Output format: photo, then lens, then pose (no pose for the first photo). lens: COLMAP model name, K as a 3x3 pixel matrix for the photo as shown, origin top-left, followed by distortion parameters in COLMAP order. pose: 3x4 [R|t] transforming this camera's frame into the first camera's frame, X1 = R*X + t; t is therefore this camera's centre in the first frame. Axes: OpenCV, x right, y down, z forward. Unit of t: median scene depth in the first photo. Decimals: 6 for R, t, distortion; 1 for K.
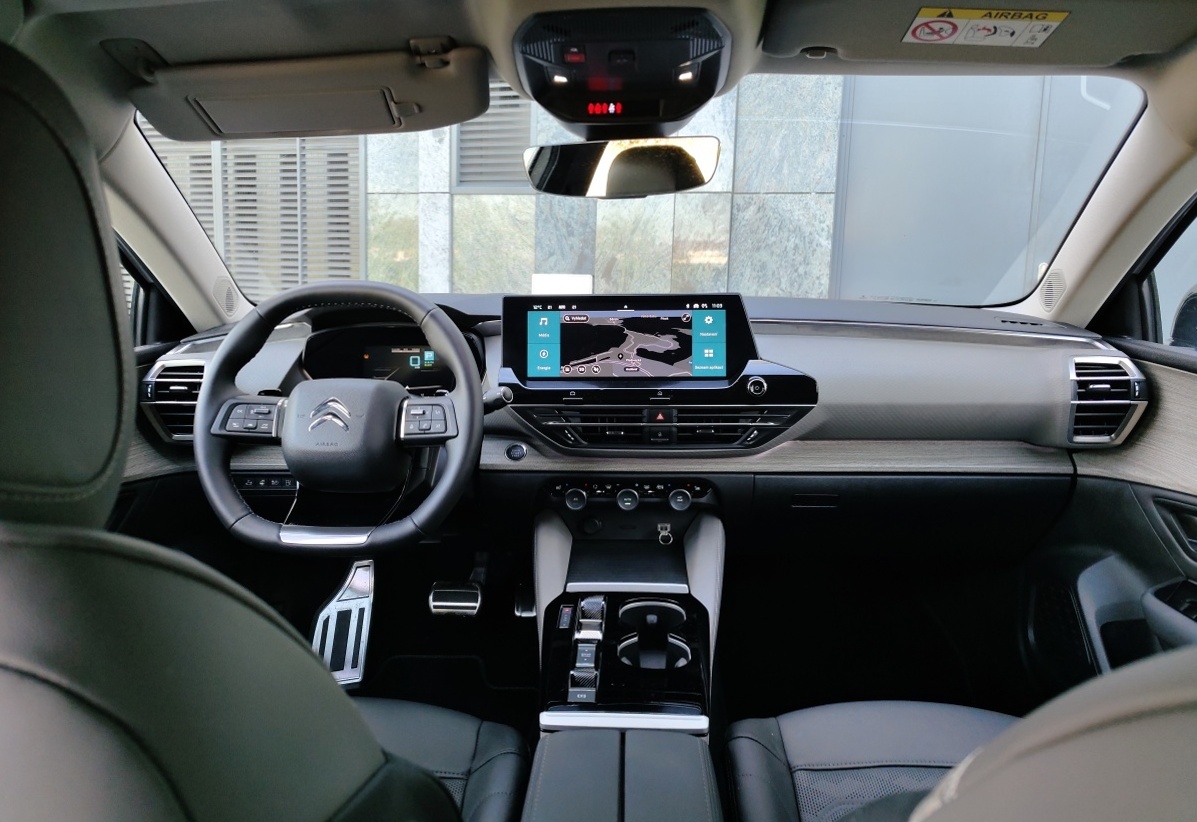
lens RADIAL K [[795.9, 0, 594.8], [0, 795.9, 372.3], [0, 0, 1]] dist [0.030948, 0.002252]
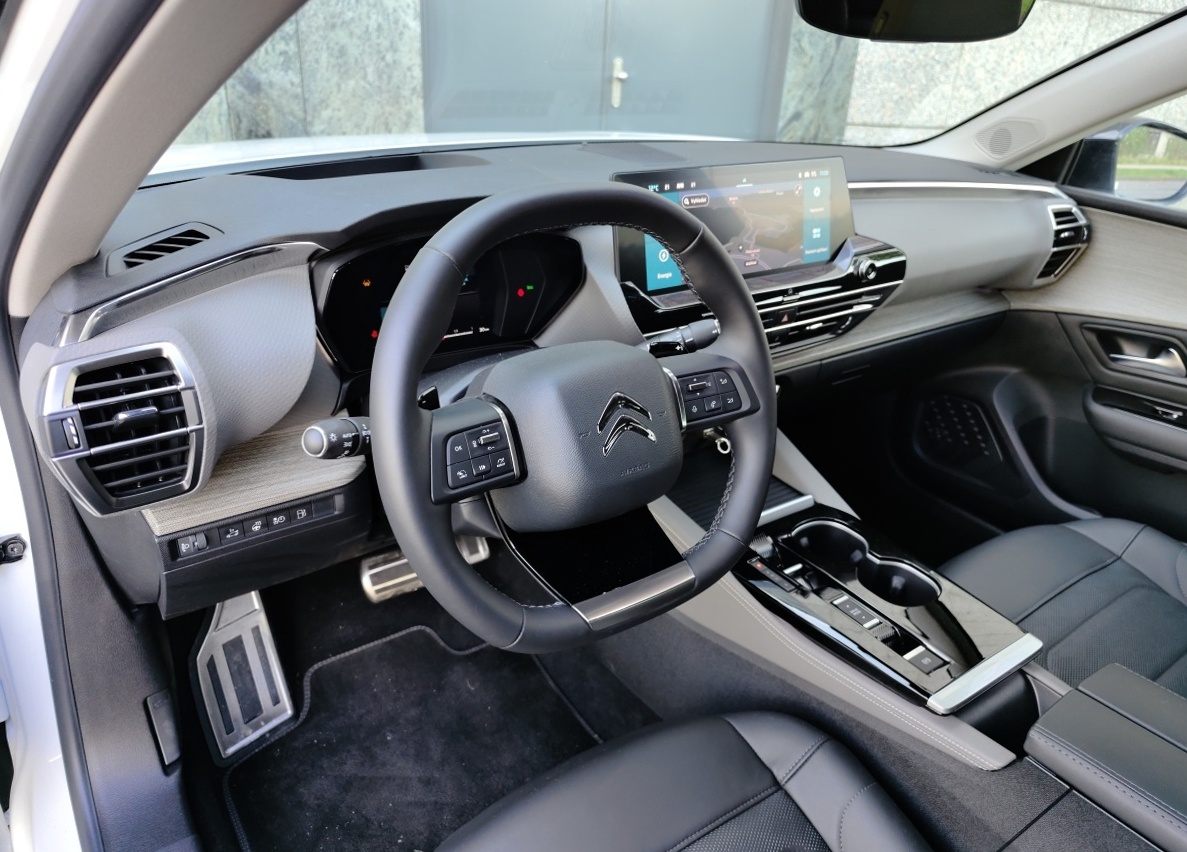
lens RADIAL K [[807.3, 0, 599.6], [0, 807.3, 438.7], [0, 0, 1]] dist [0.034492, -0.024684]
pose [[0.791390, -0.237472, 0.563302, -0.276467], [0.041923, 0.940378, 0.337538, -0.057533], [-0.609873, -0.243509, 0.754161, 0.216433]]
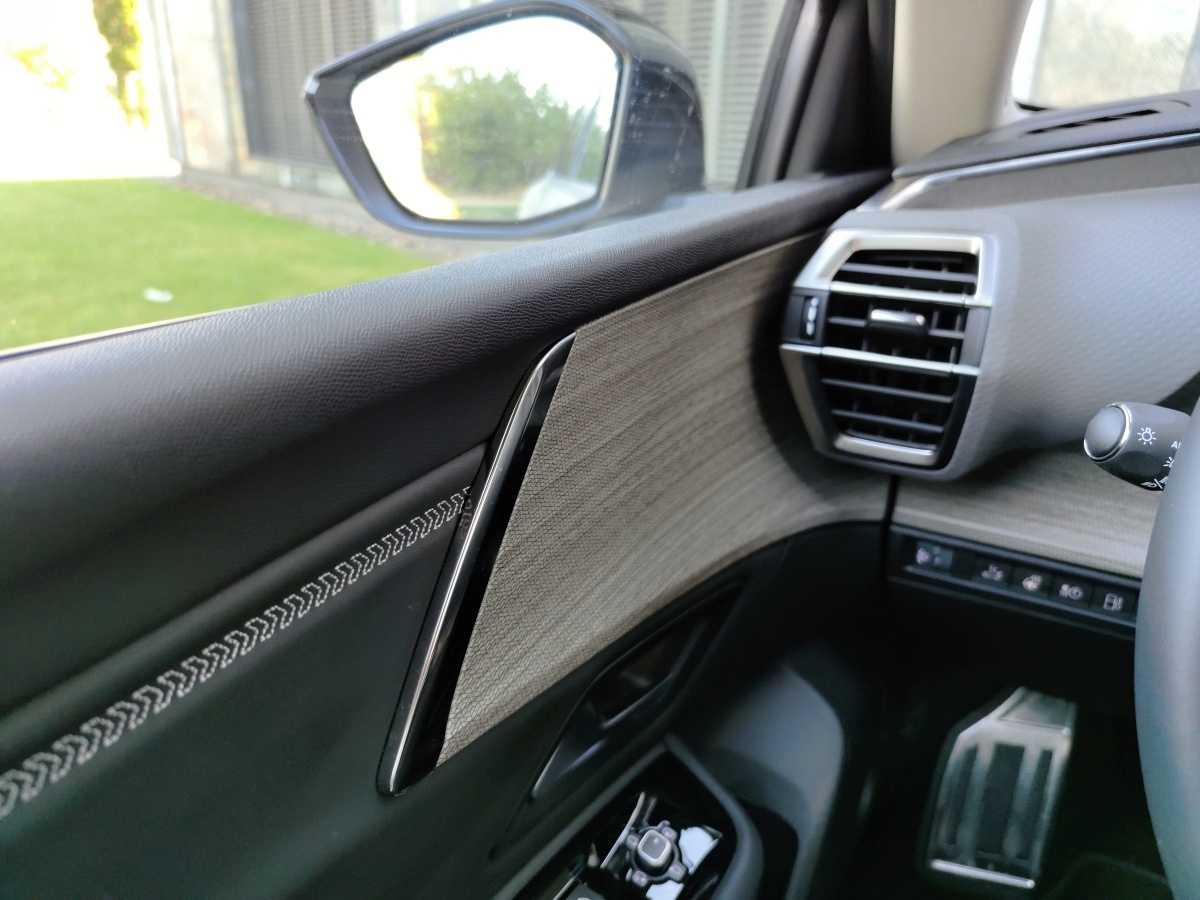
lens RADIAL K [[827.9, 0, 596.6], [0, 827.9, 450.1], [0, 0, 1]] dist [0.013974, 0.002004]
pose [[0.857958, 0.193370, -0.475937, -0.215320], [-0.067220, 0.960744, 0.269169, -0.005724], [0.509303, -0.198943, 0.837277, 0.304543]]
